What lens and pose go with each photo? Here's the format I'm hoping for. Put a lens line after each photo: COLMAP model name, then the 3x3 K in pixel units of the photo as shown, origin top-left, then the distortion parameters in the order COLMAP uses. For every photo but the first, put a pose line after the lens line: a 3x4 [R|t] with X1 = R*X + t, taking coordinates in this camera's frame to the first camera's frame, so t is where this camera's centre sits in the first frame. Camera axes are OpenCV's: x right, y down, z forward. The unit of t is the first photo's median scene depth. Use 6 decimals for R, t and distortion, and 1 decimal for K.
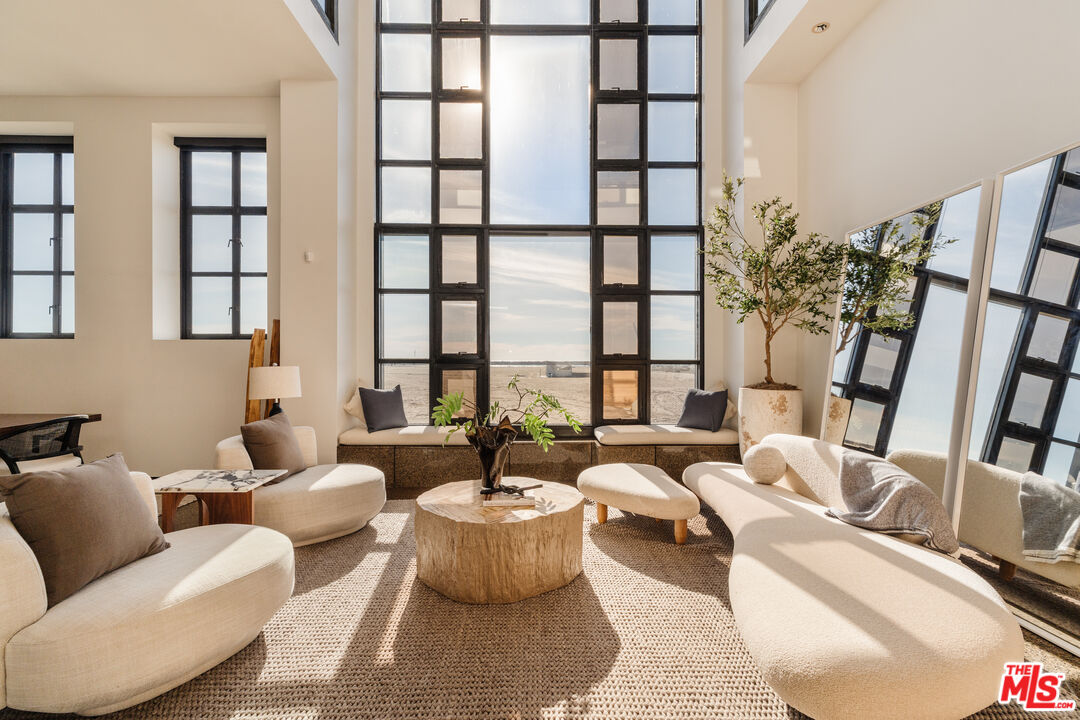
lens RADIAL K [[582.3, 0, 539.2], [0, 582.3, 364.5], [0, 0, 1]] dist [-0.025604, 0.029799]
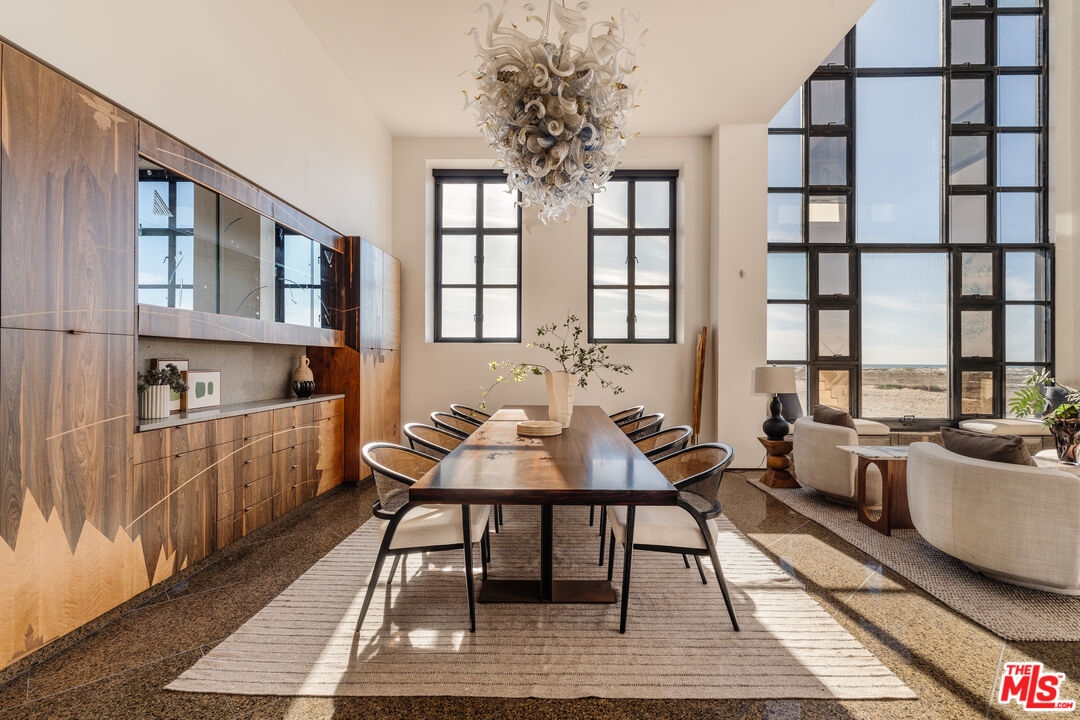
lens RADIAL K [[498.2, 0, 530.4], [0, 498.2, 359.8], [0, 0, 1]] dist [-0.001403, -0.000361]
pose [[0.999510, 0.002199, -0.031232, -0.689585], [-0.002381, 0.999980, -0.005774, -0.004212], [0.031219, 0.005845, 0.999495, 0.003720]]
